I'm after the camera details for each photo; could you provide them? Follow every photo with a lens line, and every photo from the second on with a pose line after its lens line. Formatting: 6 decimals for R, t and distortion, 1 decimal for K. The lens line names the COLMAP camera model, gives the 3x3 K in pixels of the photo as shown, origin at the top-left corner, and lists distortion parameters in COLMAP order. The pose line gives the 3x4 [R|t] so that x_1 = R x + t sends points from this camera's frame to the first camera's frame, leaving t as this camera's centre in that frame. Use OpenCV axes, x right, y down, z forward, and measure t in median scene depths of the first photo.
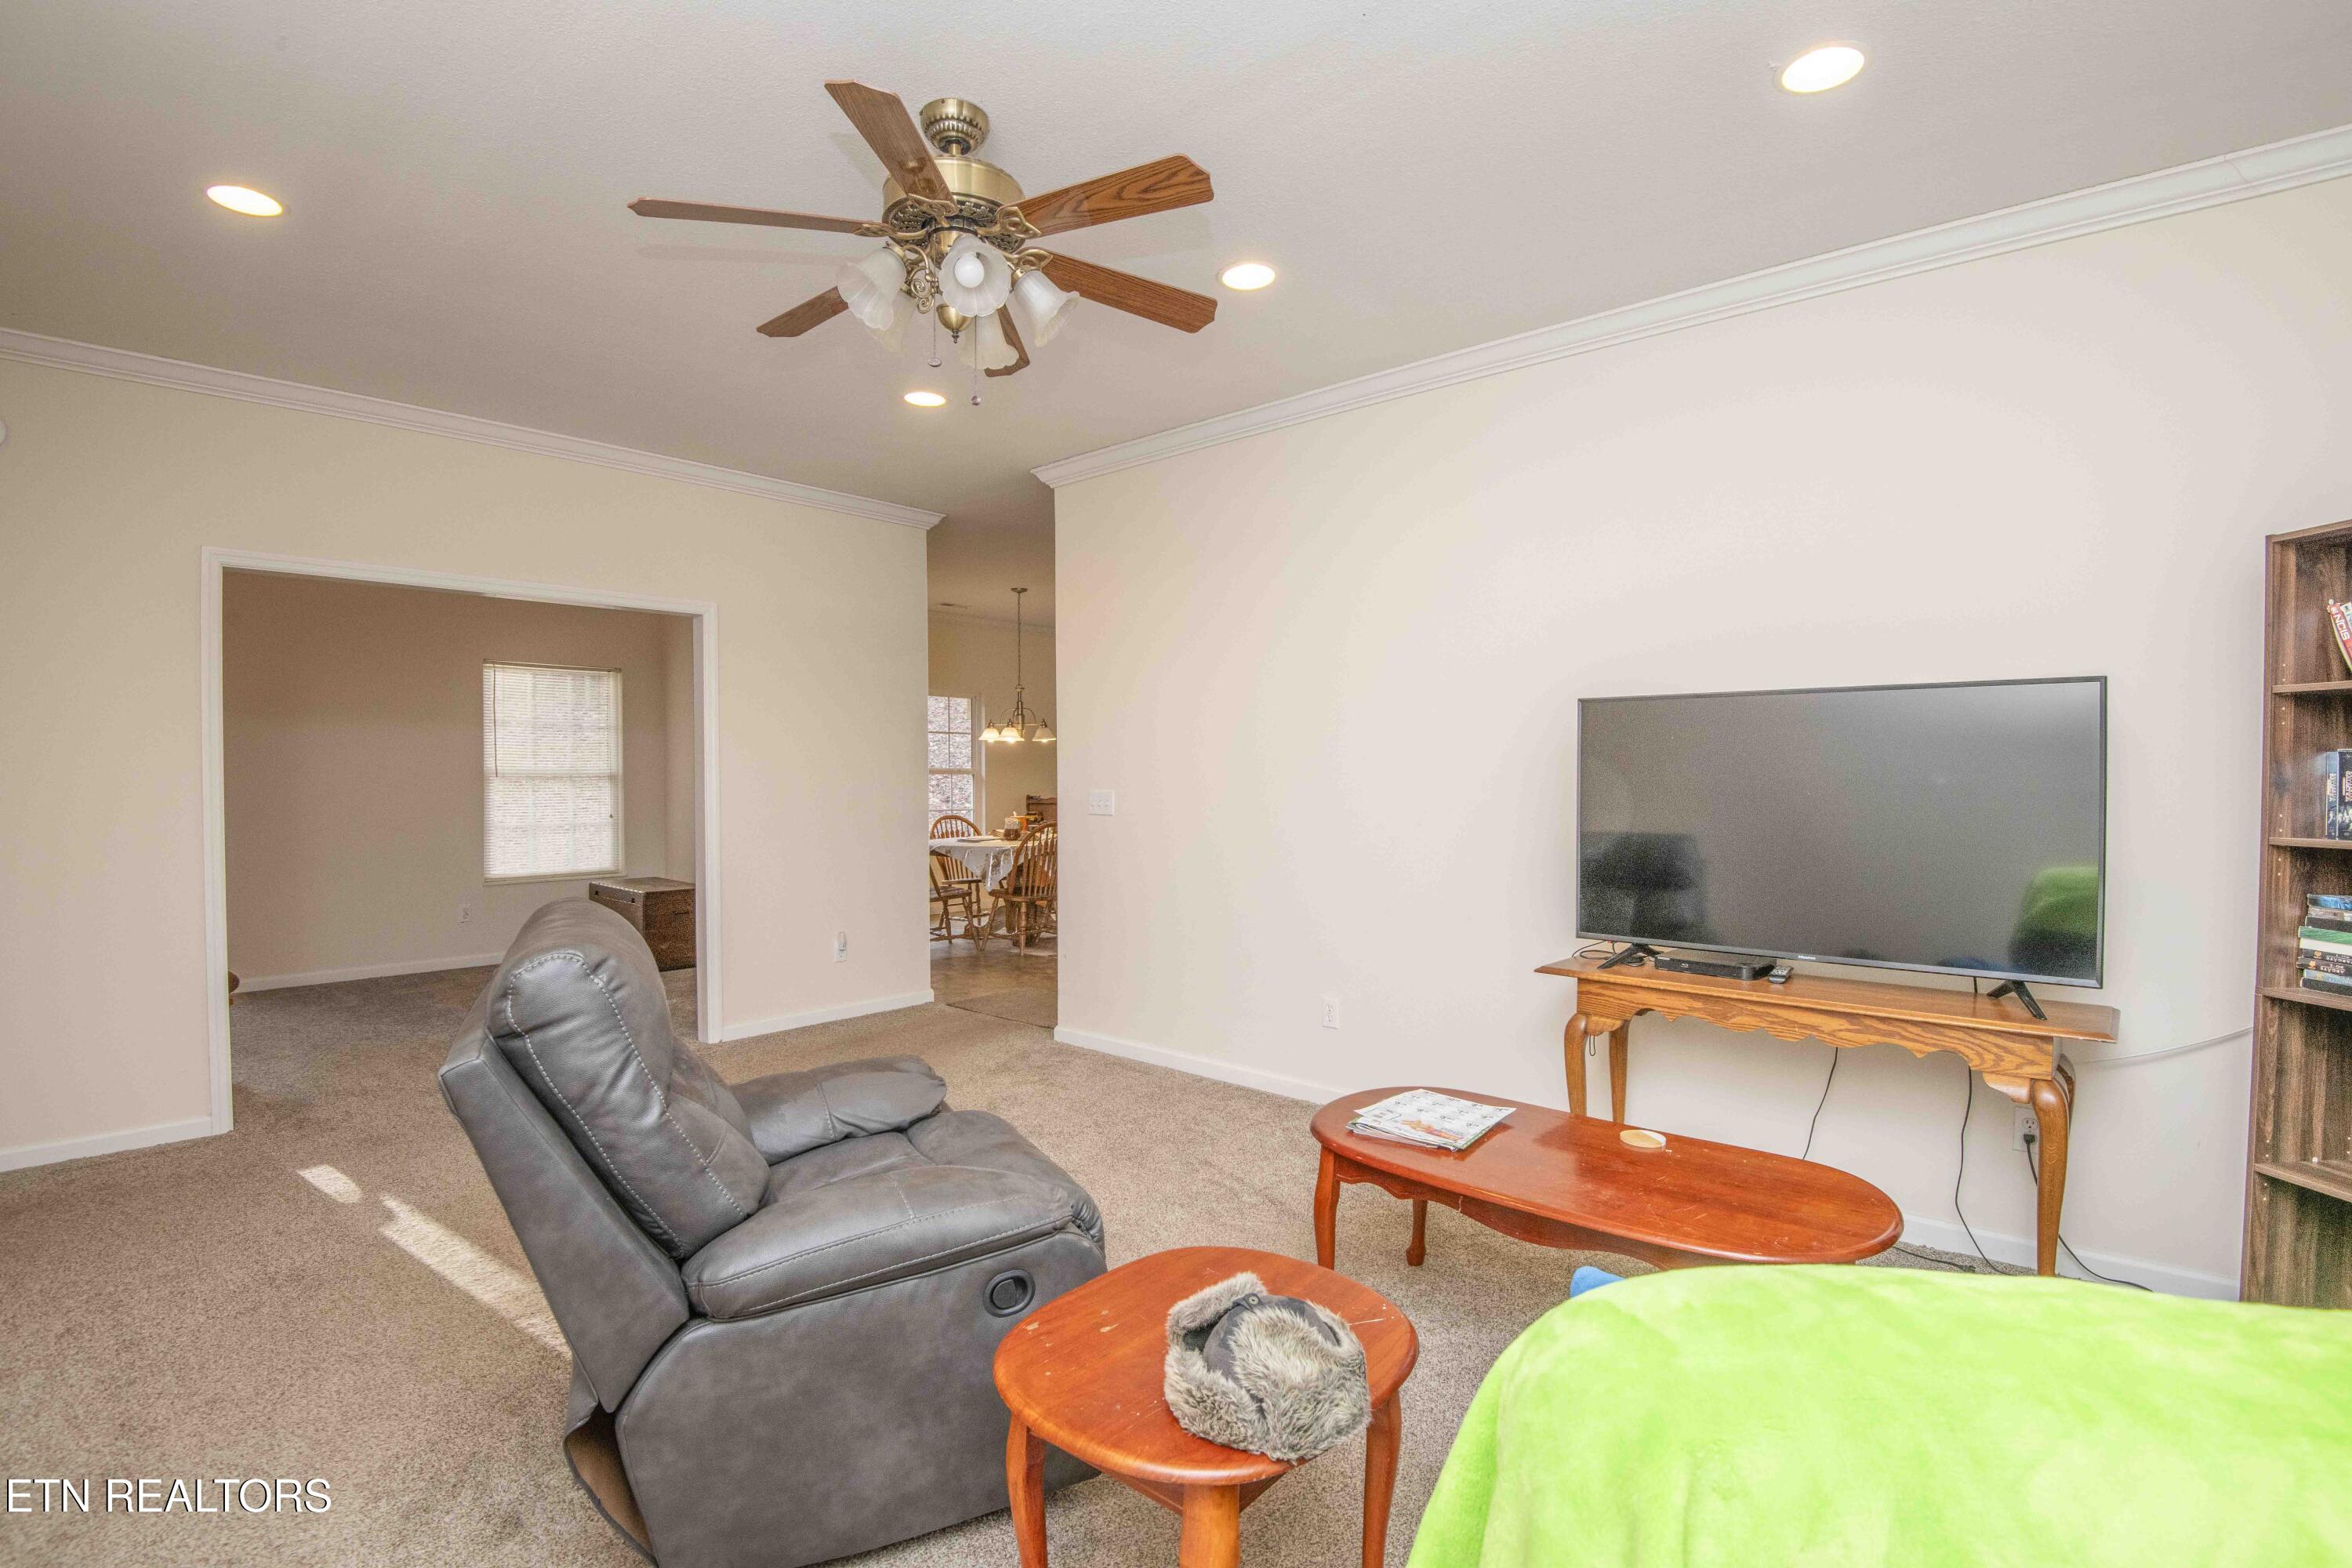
lens RADIAL K [[1084.0, 0, 1182.7], [0, 1084.0, 788.0], [0, 0, 1]] dist [-0.015266, -0.000347]
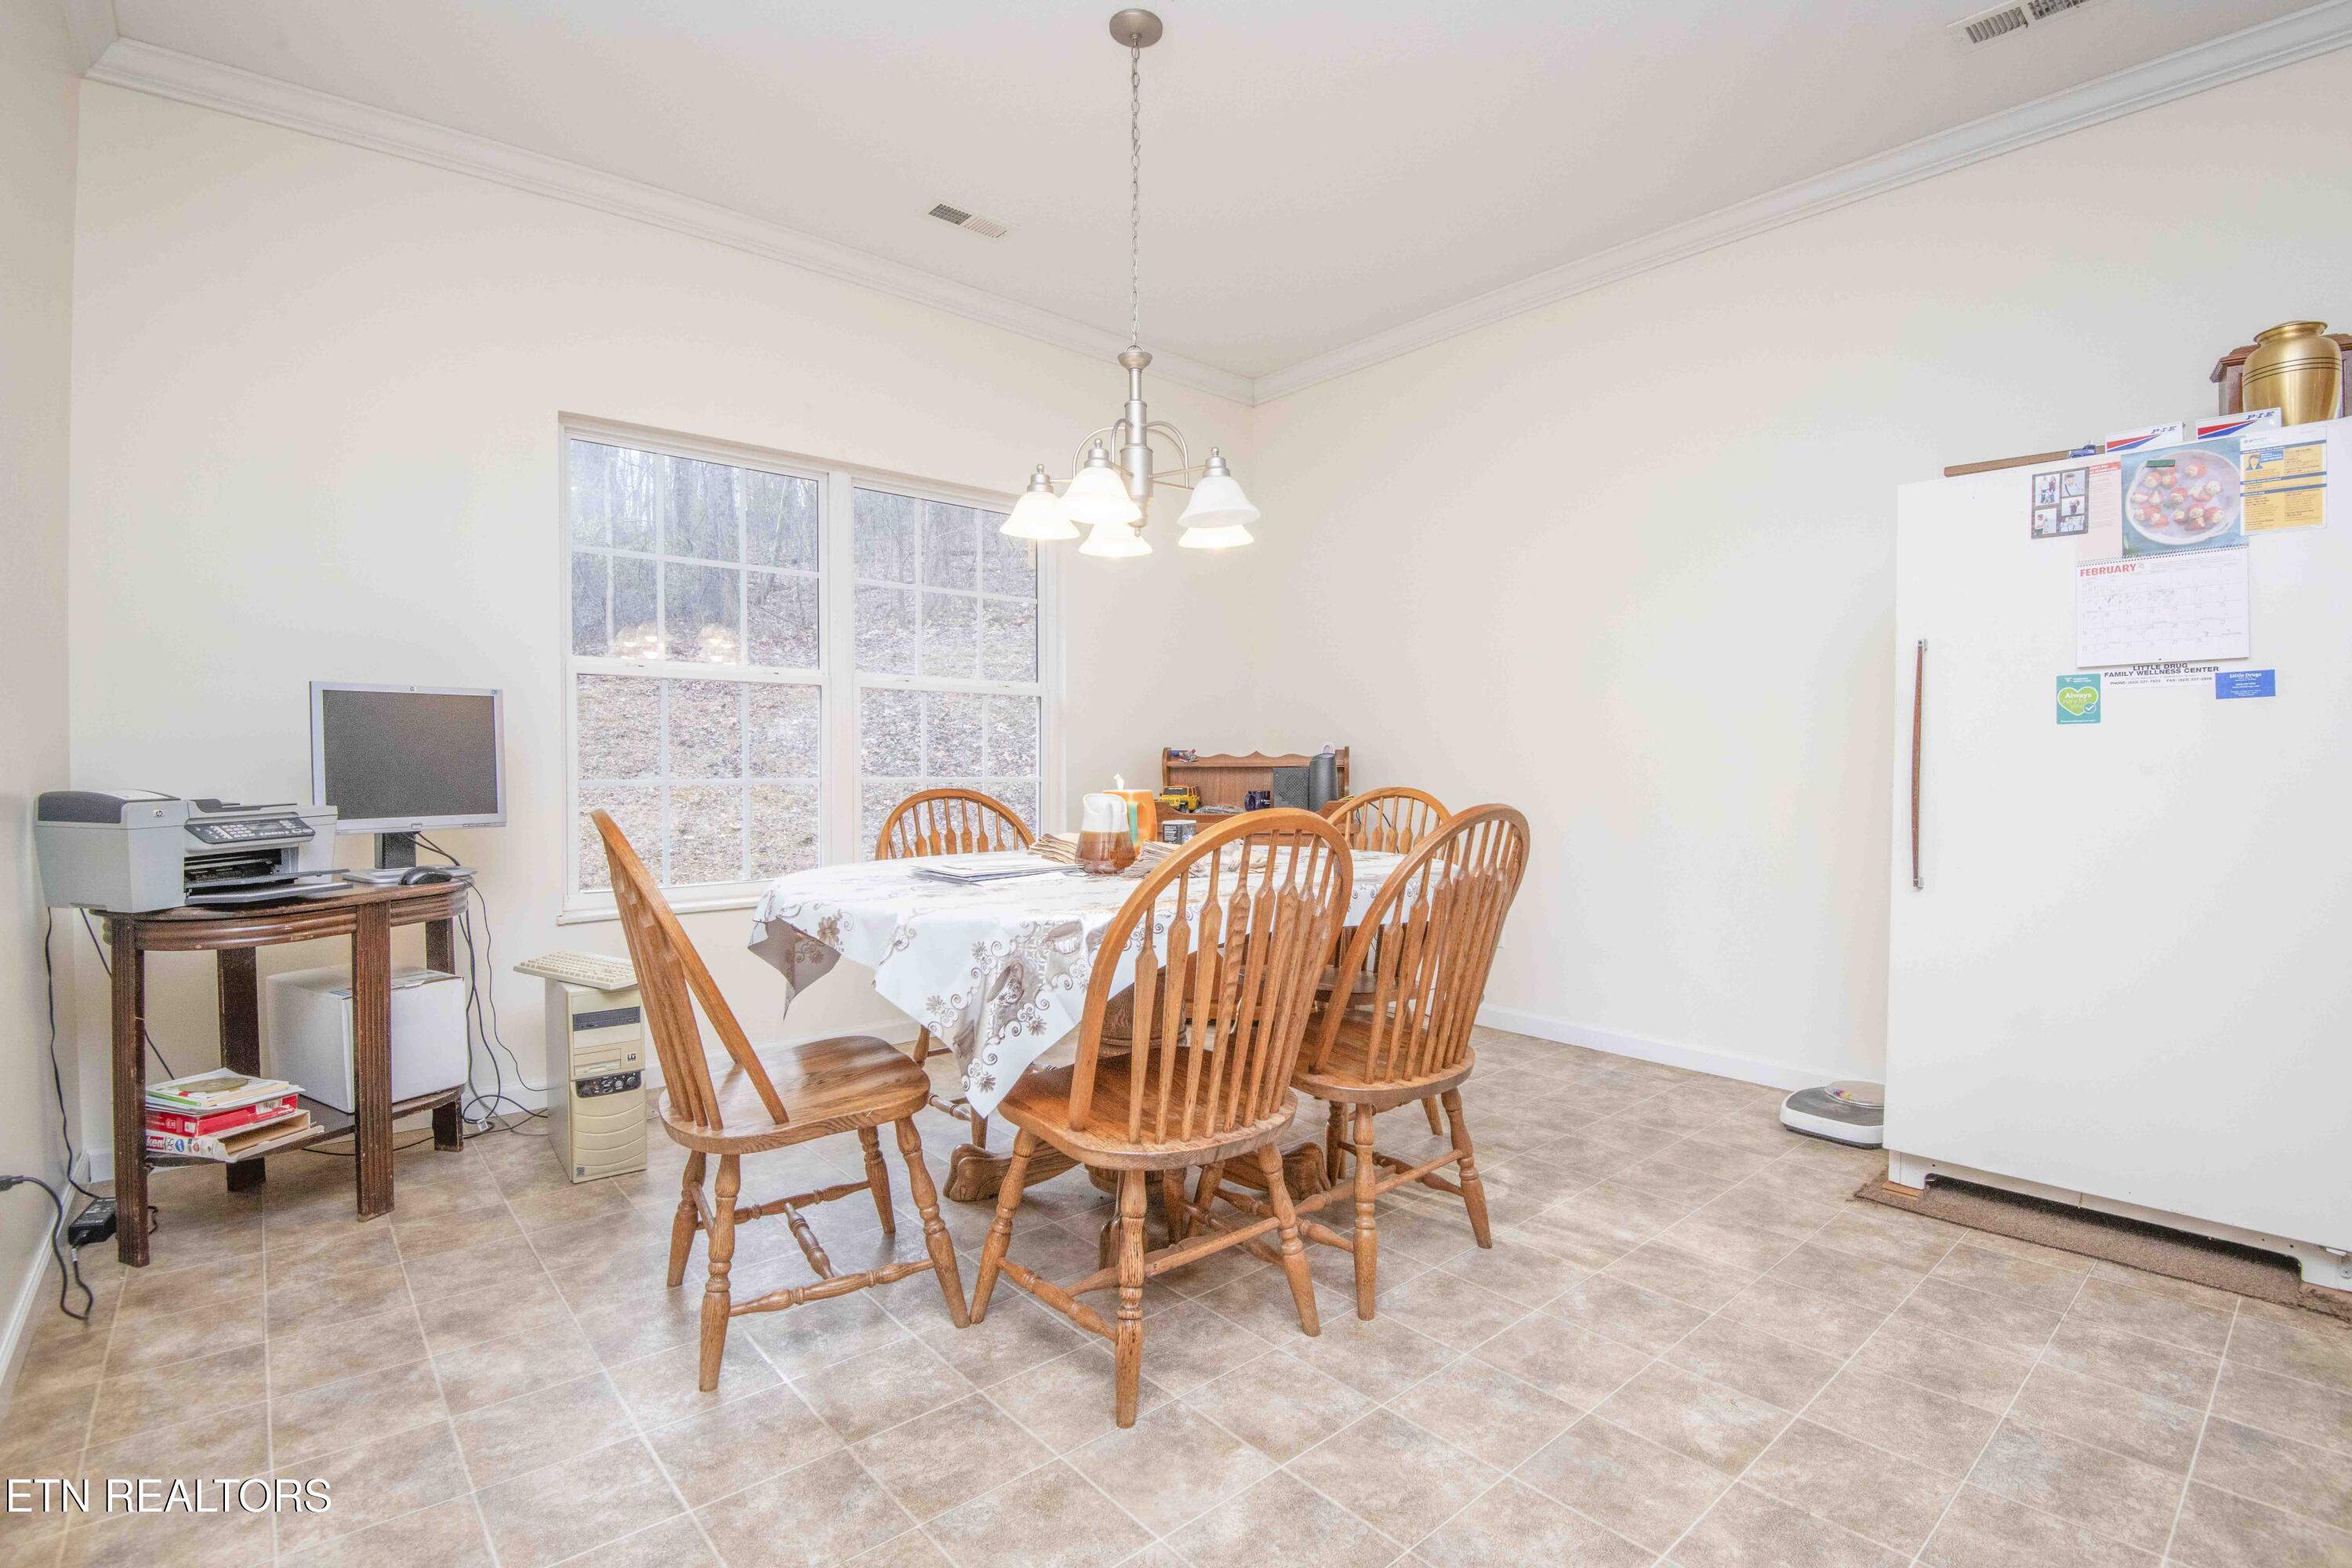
lens RADIAL K [[1084.0, 0, 1182.7], [0, 1084.0, 788.0], [0, 0, 1]] dist [-0.015266, -0.000347]
pose [[0.990824, 0.009292, -0.134839, -0.096736], [-0.007043, 0.999828, 0.017150, 0.019391], [0.134976, -0.016043, 0.990719, 0.709765]]
